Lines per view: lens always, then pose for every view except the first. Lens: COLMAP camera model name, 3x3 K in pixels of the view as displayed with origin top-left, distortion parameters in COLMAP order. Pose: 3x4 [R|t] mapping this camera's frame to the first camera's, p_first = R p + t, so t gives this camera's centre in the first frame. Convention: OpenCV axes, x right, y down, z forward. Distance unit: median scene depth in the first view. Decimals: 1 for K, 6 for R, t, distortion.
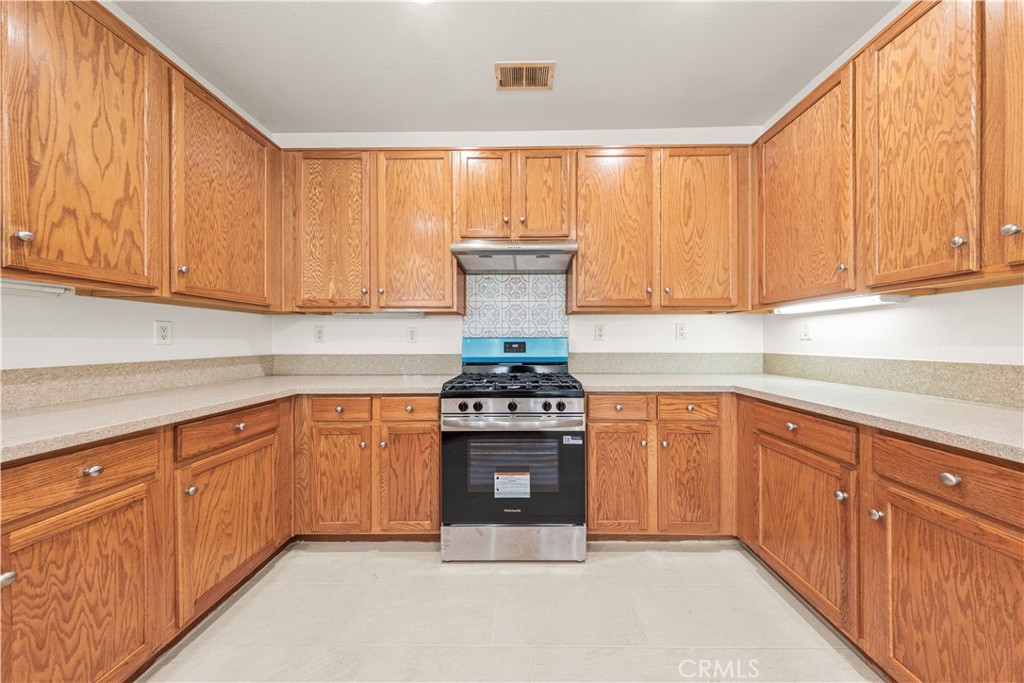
lens RADIAL K [[319.7, 0, 516.5], [0, 319.7, 339.5], [0, 0, 1]] dist [-0.000308, -0.000038]
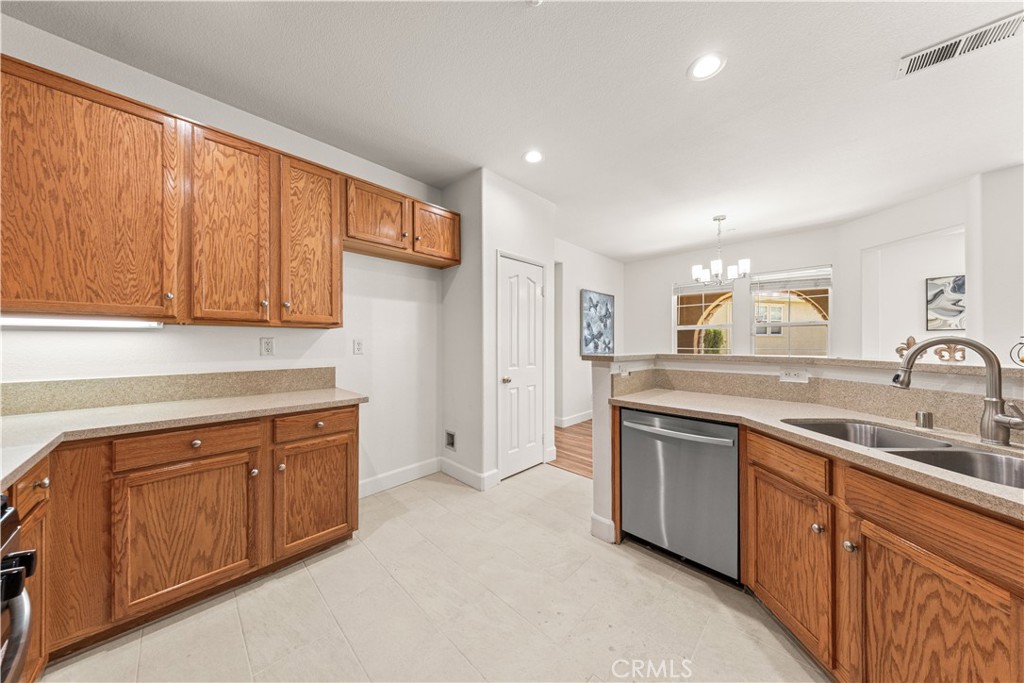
lens RADIAL K [[319.7, 0, 510.0], [0, 319.7, 344.1], [0, 0, 1]] dist [-0.000308, -0.000038]
pose [[-0.729366, 0.001150, 0.684122, -0.689049], [-0.001460, 0.999994, -0.003237, -0.063340], [-0.684122, -0.003359, -0.729360, 1.133839]]
